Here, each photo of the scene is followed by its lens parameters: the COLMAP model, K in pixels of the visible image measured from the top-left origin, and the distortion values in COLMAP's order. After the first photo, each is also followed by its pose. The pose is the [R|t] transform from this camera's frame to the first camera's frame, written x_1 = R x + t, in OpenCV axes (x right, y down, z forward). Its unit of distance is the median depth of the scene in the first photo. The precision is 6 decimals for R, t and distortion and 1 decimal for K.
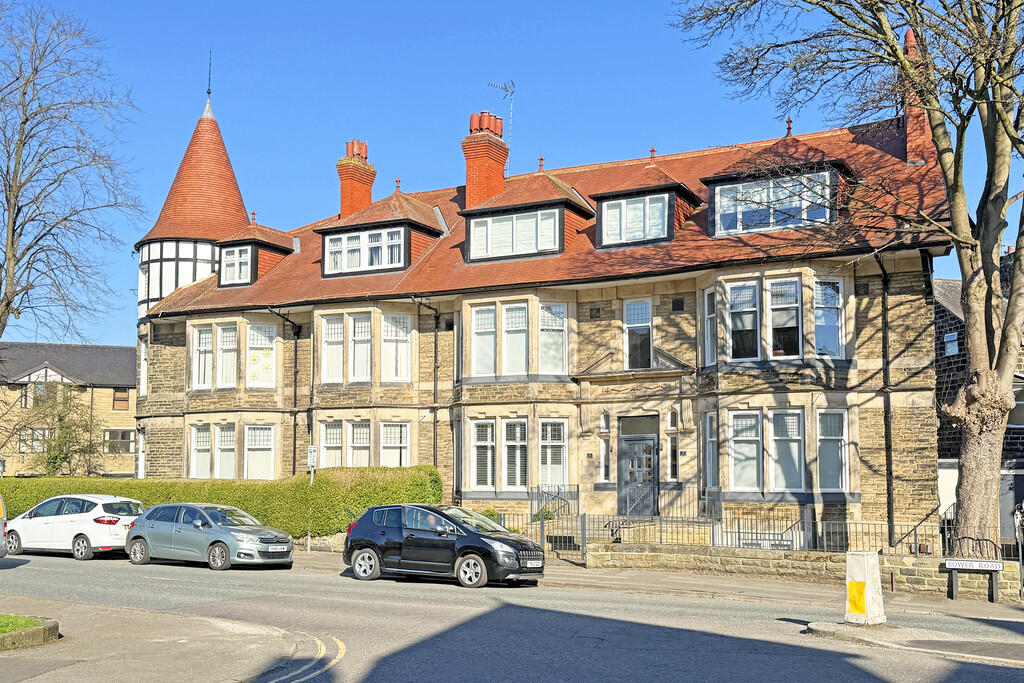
lens RADIAL K [[944.8, 0, 512.5], [0, 944.8, 379.0], [0, 0, 1]] dist [0.164789, -0.297154]
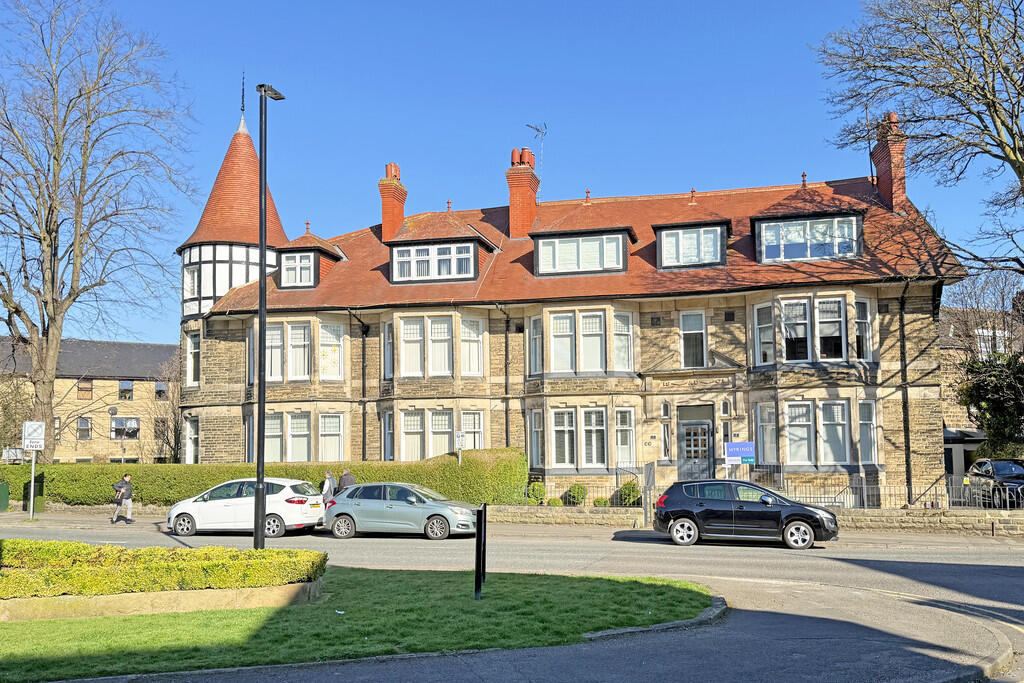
lens RADIAL K [[807.9, 0, 513.4], [0, 807.9, 372.2], [0, 0, 1]] dist [0.171904, -0.284509]
pose [[0.971678, 0.007568, 0.236187, -0.342302], [-0.008023, 0.999967, 0.000966, -0.003322], [-0.236172, -0.002834, 0.971707, 0.021784]]
